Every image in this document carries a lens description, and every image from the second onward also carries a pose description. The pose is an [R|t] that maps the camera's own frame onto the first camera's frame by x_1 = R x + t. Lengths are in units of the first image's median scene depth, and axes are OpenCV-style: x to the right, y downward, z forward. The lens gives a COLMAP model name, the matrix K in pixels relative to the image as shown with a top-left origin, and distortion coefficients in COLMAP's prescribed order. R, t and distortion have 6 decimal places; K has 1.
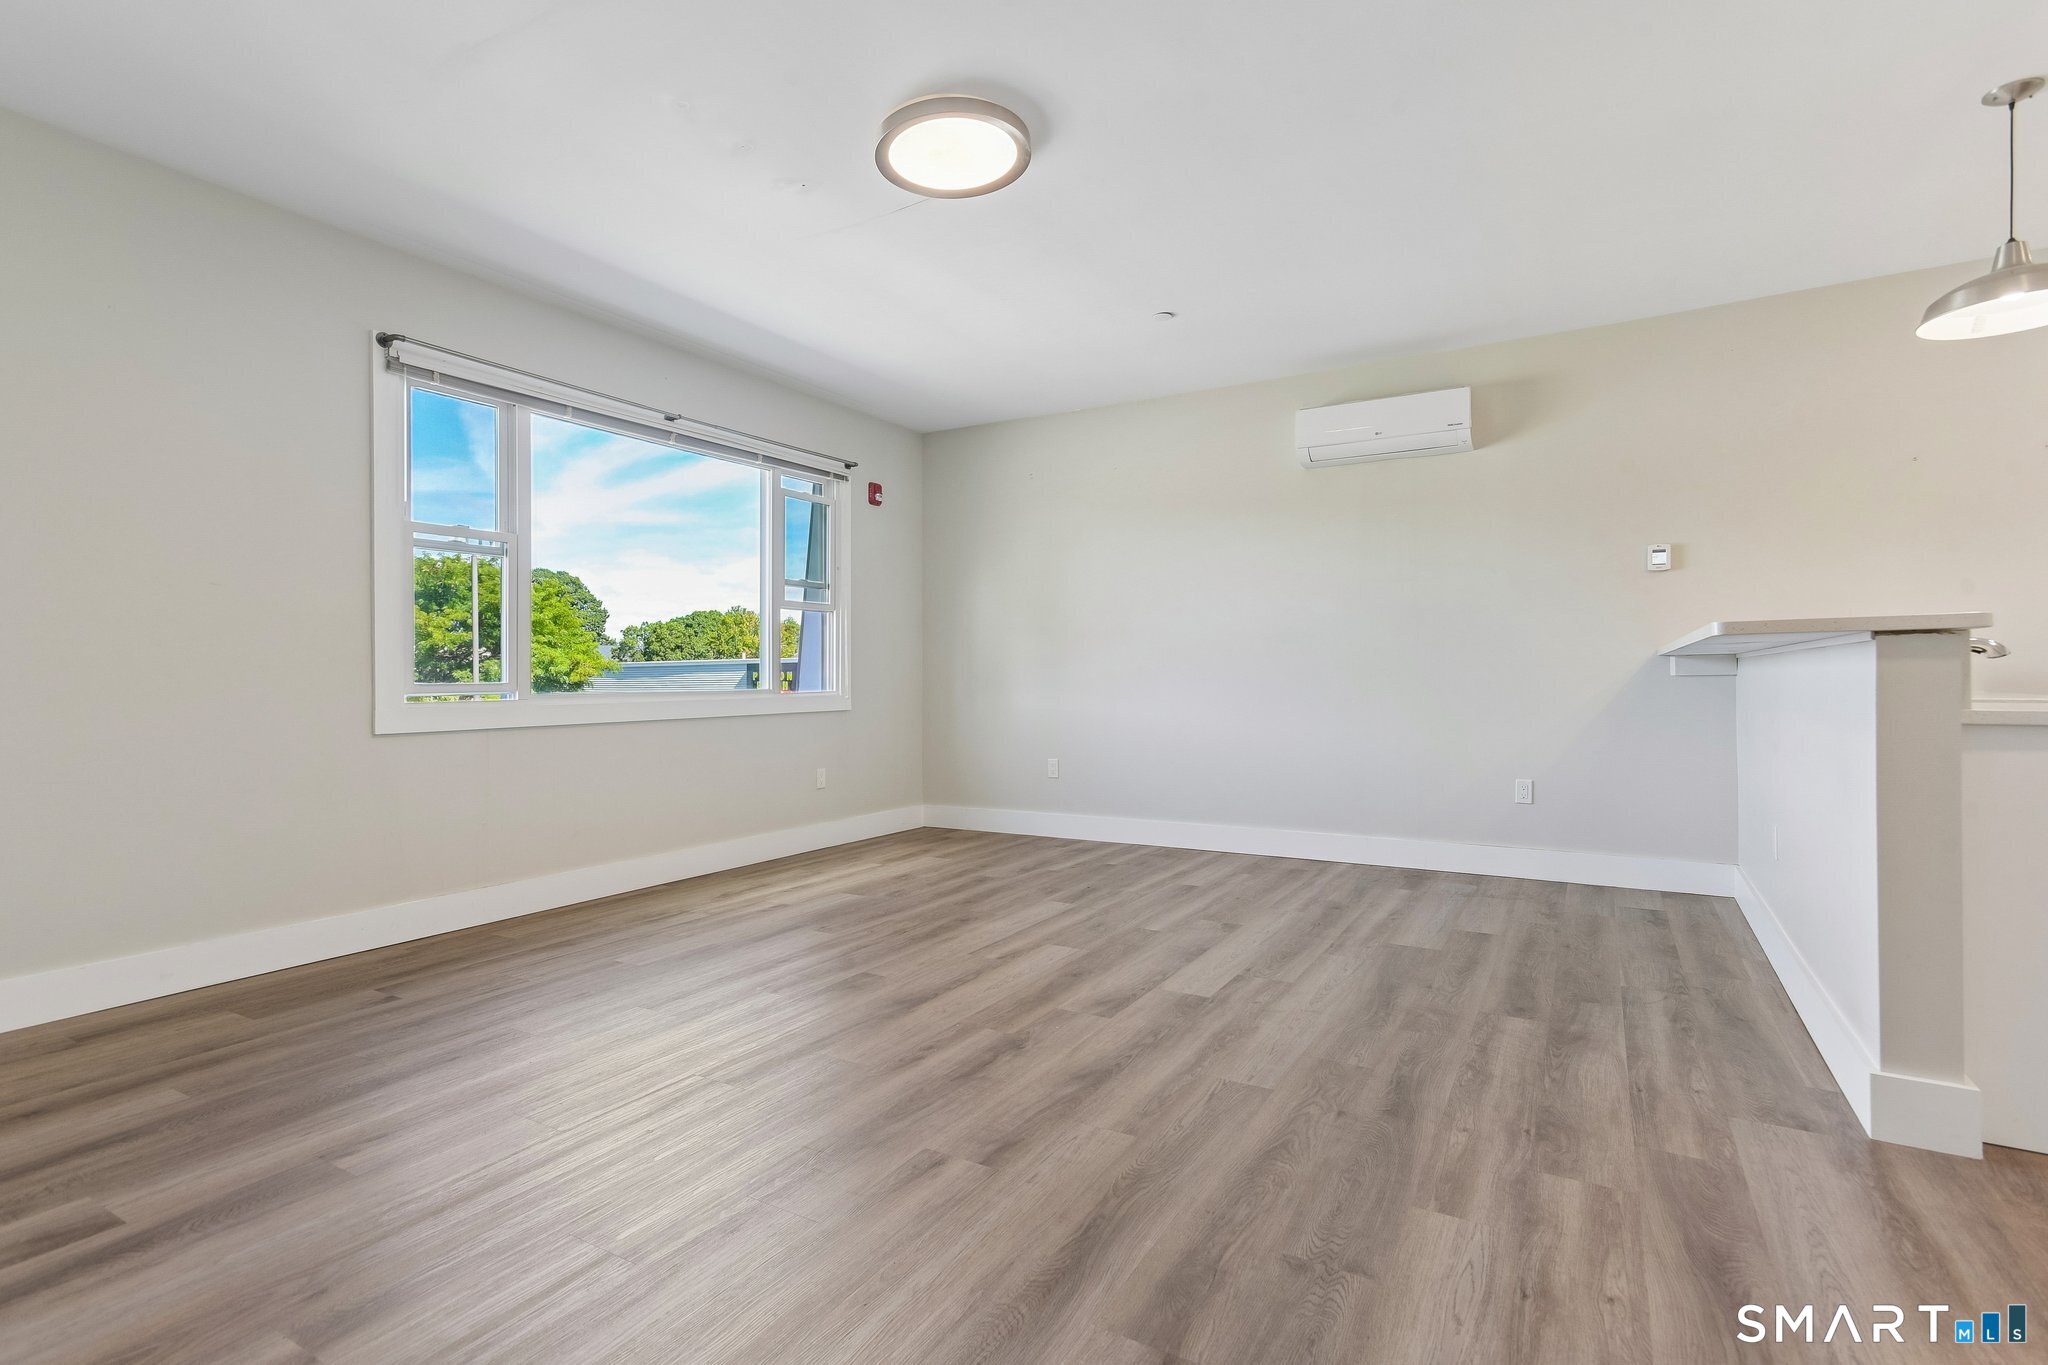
lens RADIAL K [[968.3, 0, 1039.3], [0, 968.3, 681.5], [0, 0, 1]] dist [-0.011929, 0.008849]
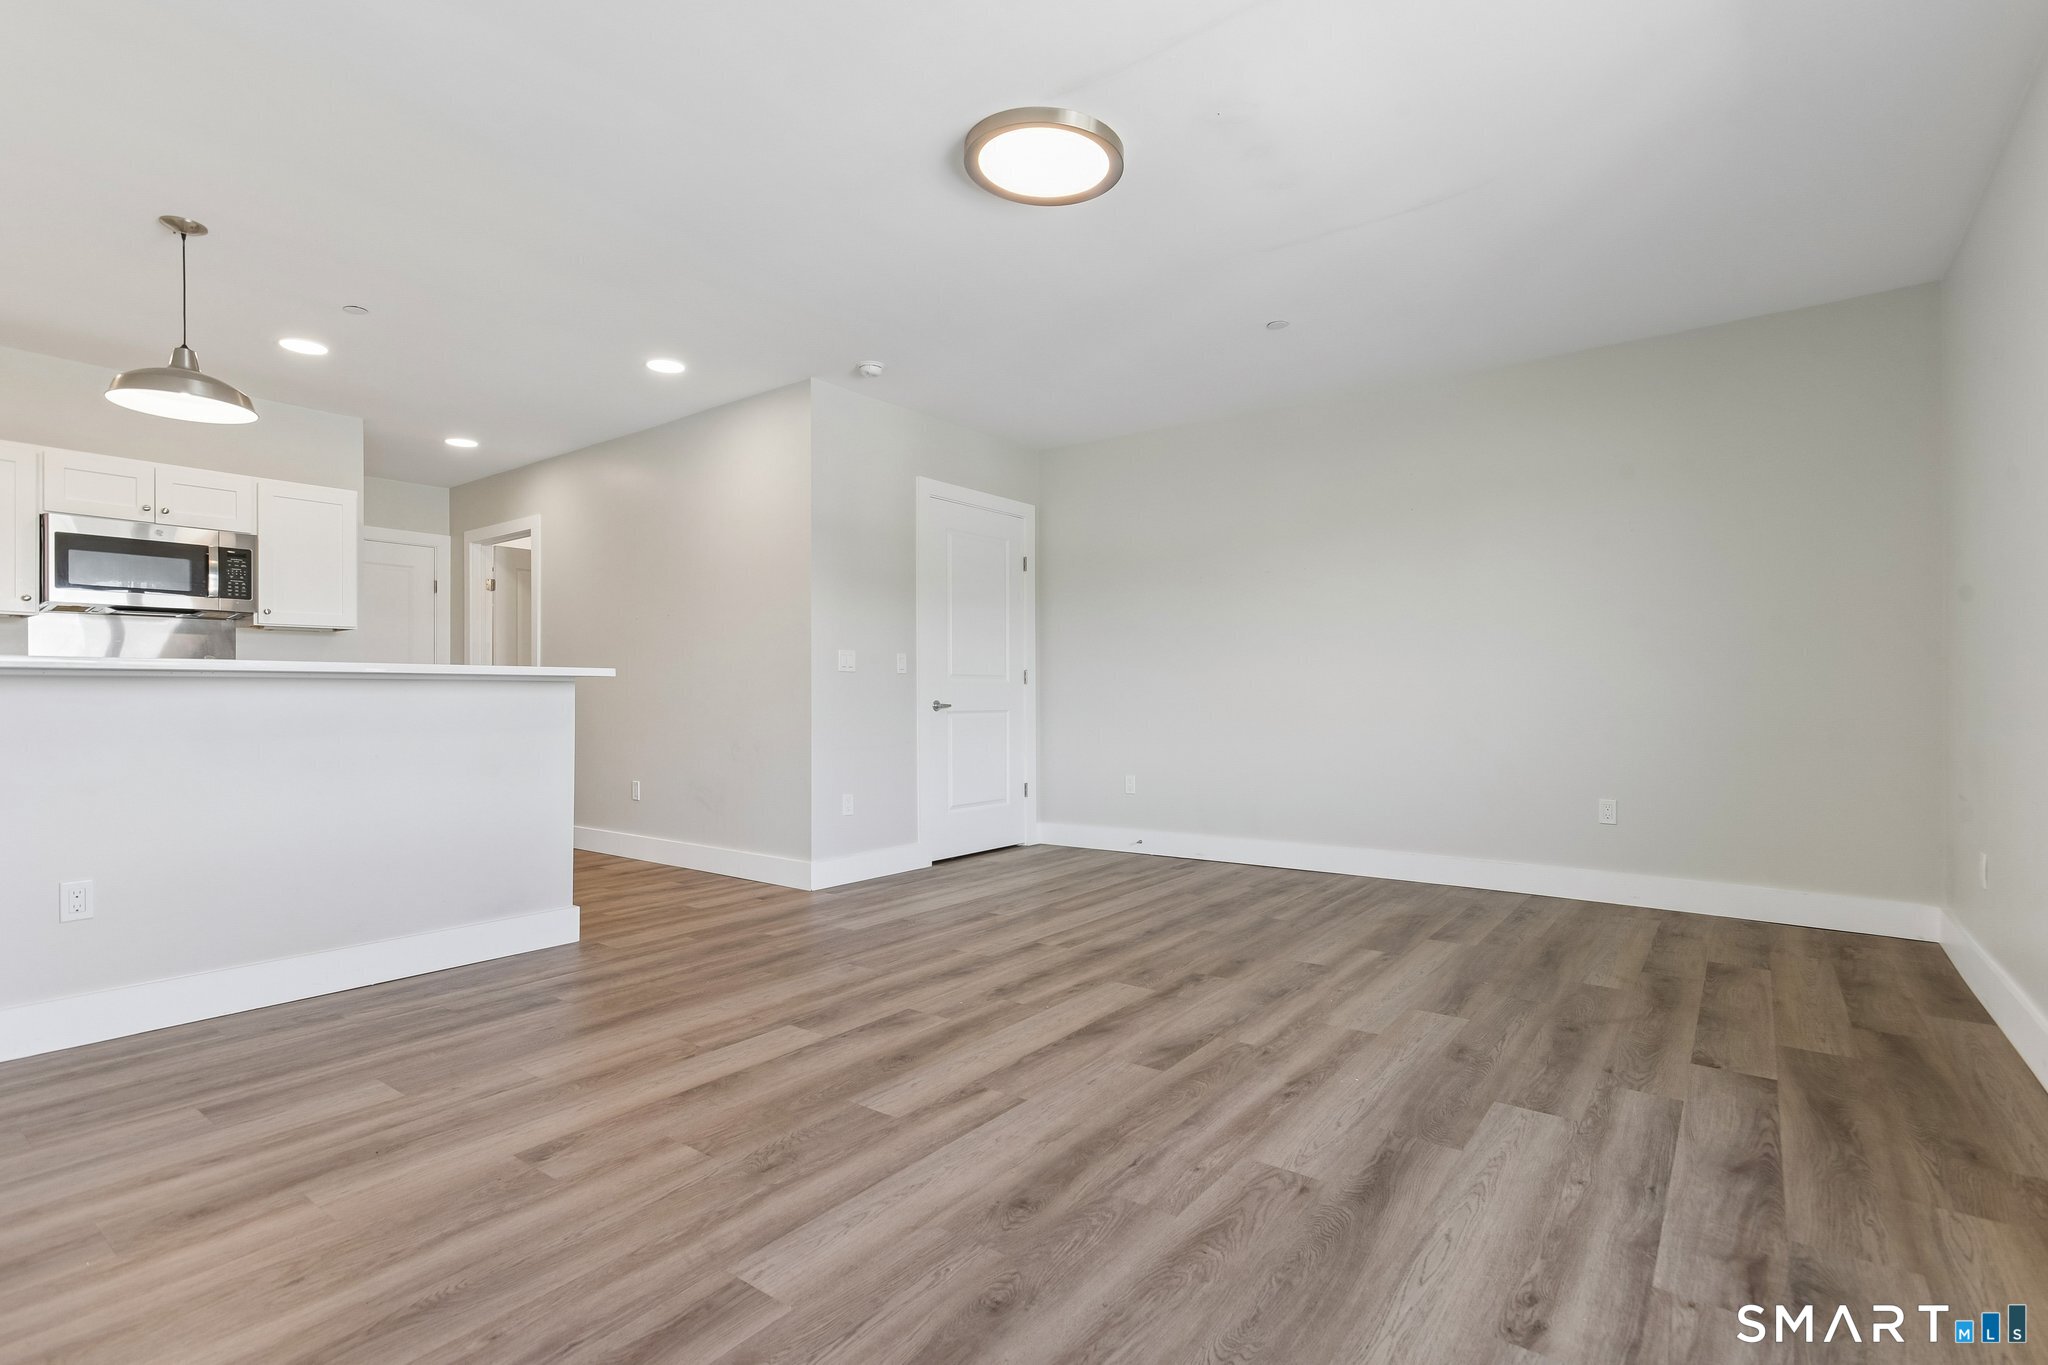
lens RADIAL K [[968.3, 0, 1037.9], [0, 968.3, 678.7], [0, 0, 1]] dist [-0.011929, 0.008849]
pose [[-0.993210, 0.012676, 0.115644, -0.188441], [0.010664, 0.999781, -0.018000, -0.002629], [-0.115847, -0.016645, -0.993128, 1.925874]]
